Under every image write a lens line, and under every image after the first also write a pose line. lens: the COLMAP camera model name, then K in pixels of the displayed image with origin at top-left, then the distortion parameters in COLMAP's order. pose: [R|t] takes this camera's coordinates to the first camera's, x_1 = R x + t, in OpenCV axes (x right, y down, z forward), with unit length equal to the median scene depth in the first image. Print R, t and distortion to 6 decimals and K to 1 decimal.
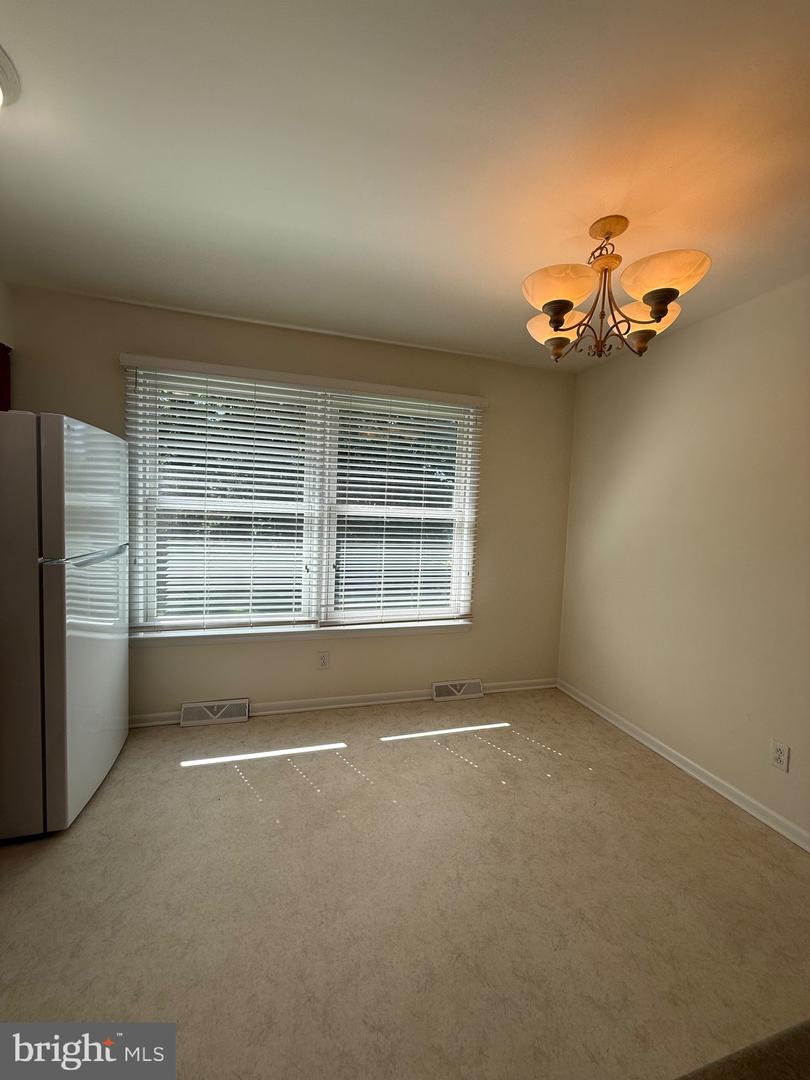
lens RADIAL K [[433.5, 0, 405.0], [0, 433.5, 540.0], [0, 0, 1]] dist [0.001102, 0.000273]
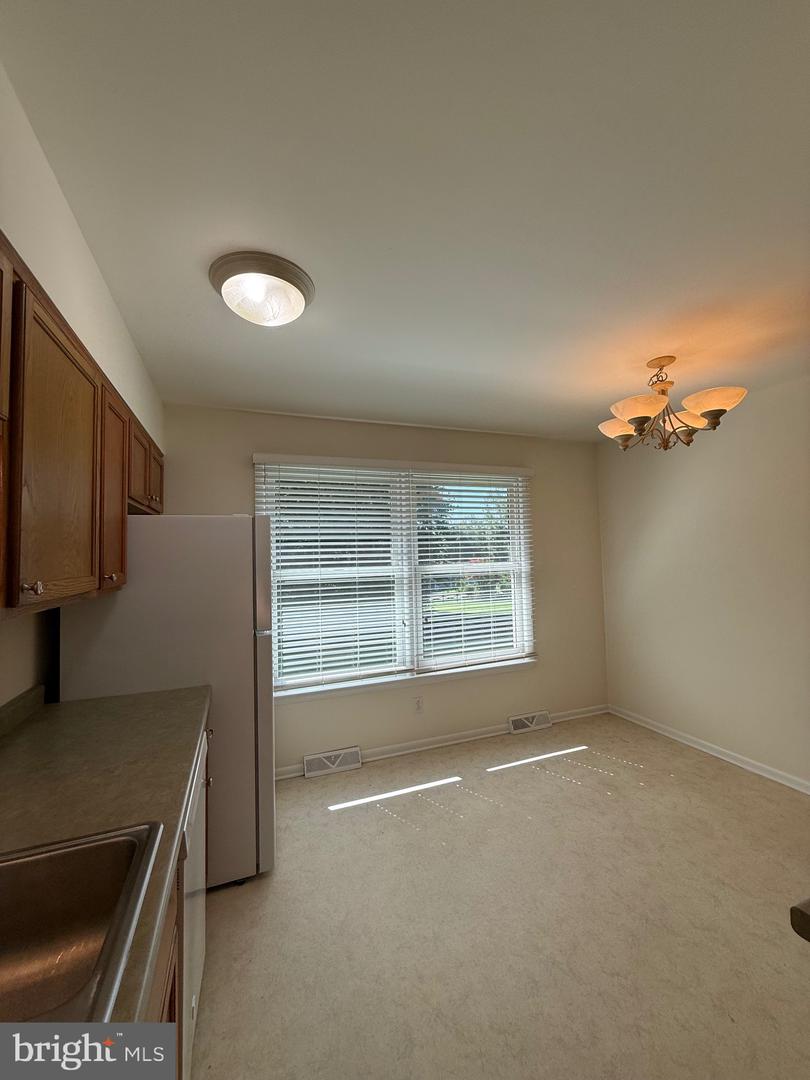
lens RADIAL K [[433.5, 0, 405.0], [0, 433.5, 540.0], [0, 0, 1]] dist [0.001102, 0.000273]
pose [[0.994797, -0.064347, 0.078982, -0.289920], [0.072448, 0.991894, -0.104394, -0.031802], [-0.071624, 0.109572, 0.991395, -0.158791]]
